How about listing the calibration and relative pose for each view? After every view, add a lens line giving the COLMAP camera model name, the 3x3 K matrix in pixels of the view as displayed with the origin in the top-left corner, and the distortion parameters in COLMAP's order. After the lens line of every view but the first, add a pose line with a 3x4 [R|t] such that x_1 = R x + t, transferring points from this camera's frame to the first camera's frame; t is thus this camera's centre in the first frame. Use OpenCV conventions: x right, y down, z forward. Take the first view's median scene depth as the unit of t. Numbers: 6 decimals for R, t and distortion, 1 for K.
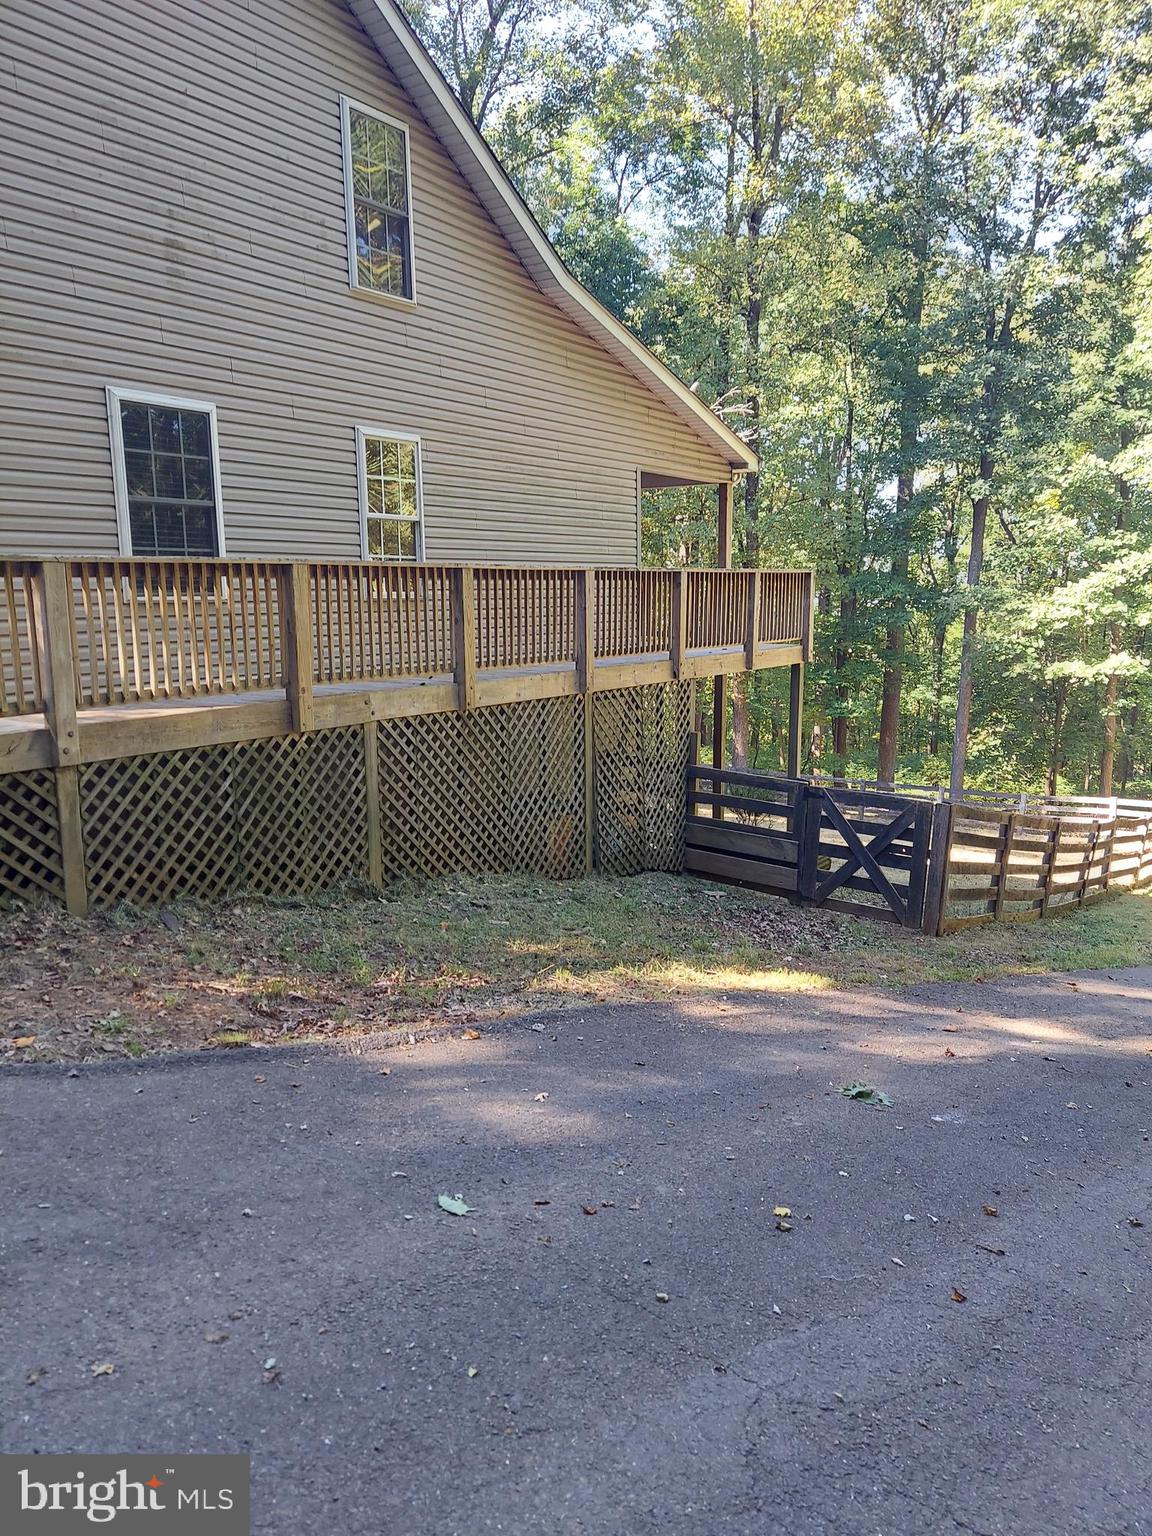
lens RADIAL K [[1111.7, 0, 584.9], [0, 1111.7, 780.6], [0, 0, 1]] dist [0.091407, -0.102321]
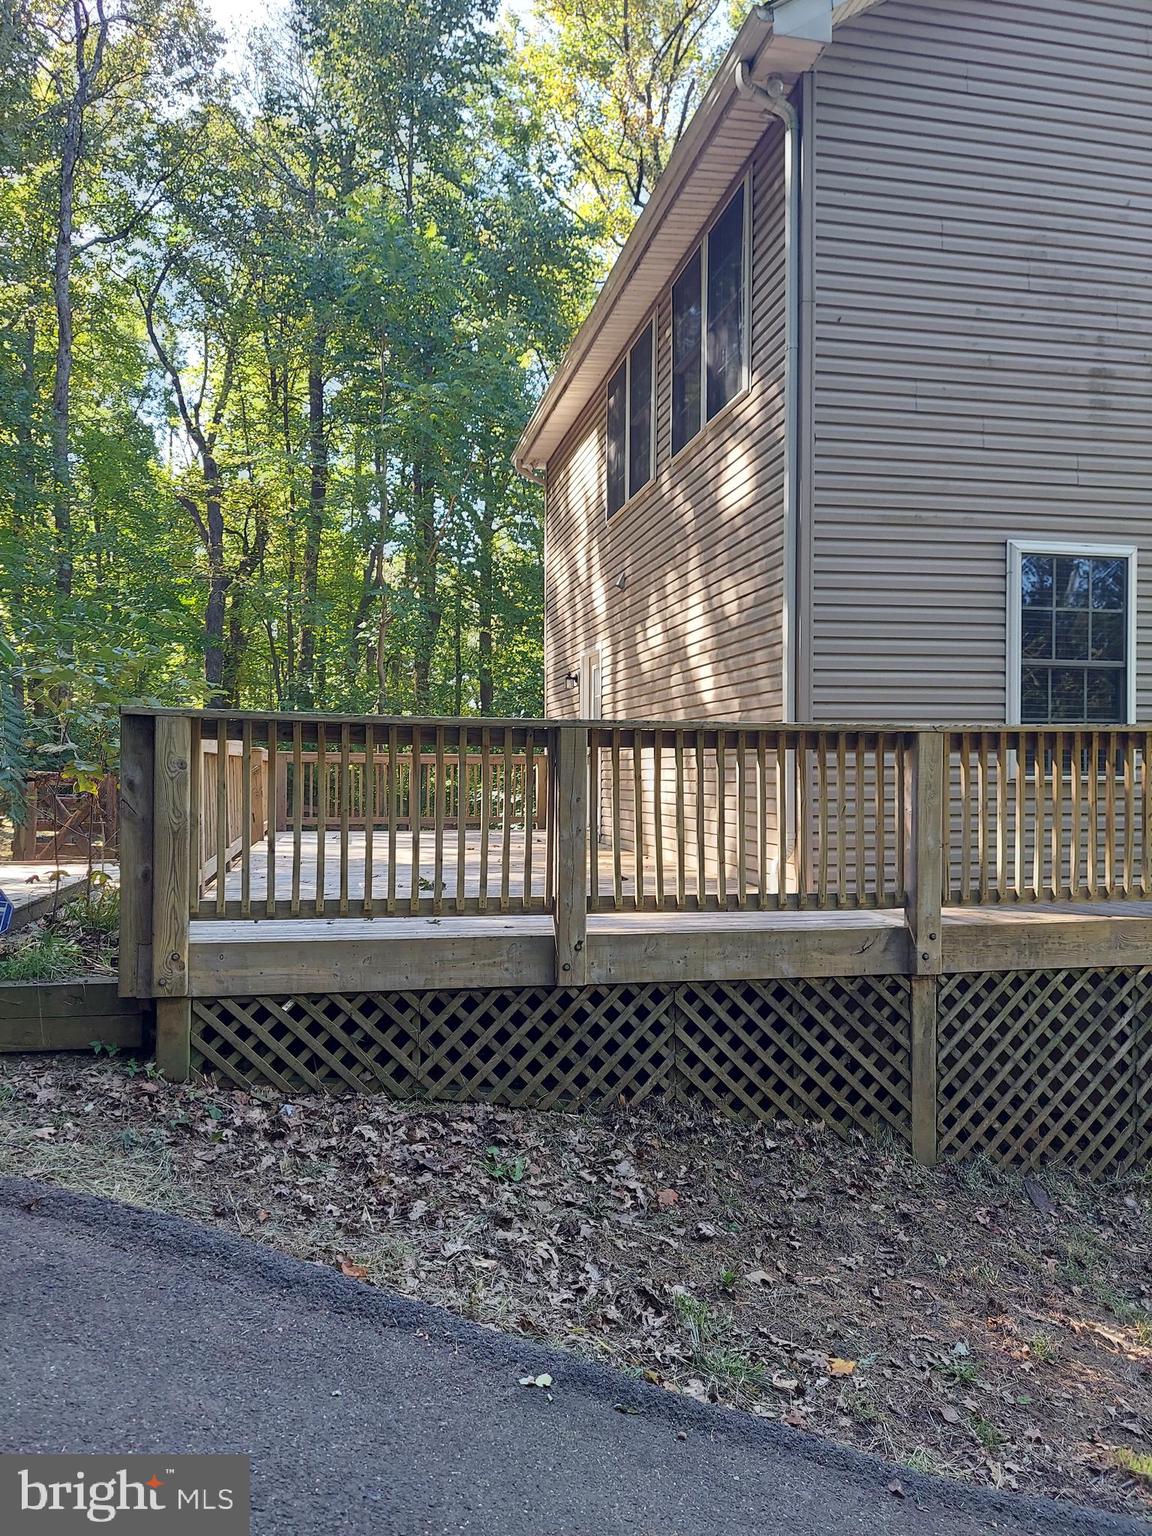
lens RADIAL K [[1105.1, 0, 587.3], [0, 1105.1, 764.6], [0, 0, 1]] dist [0.088470, -0.091534]
pose [[0.742762, 0.005692, -0.669532, -0.090164], [-0.125457, 0.983436, -0.130818, -0.023959], [0.657697, 0.181165, 0.731173, 0.197665]]
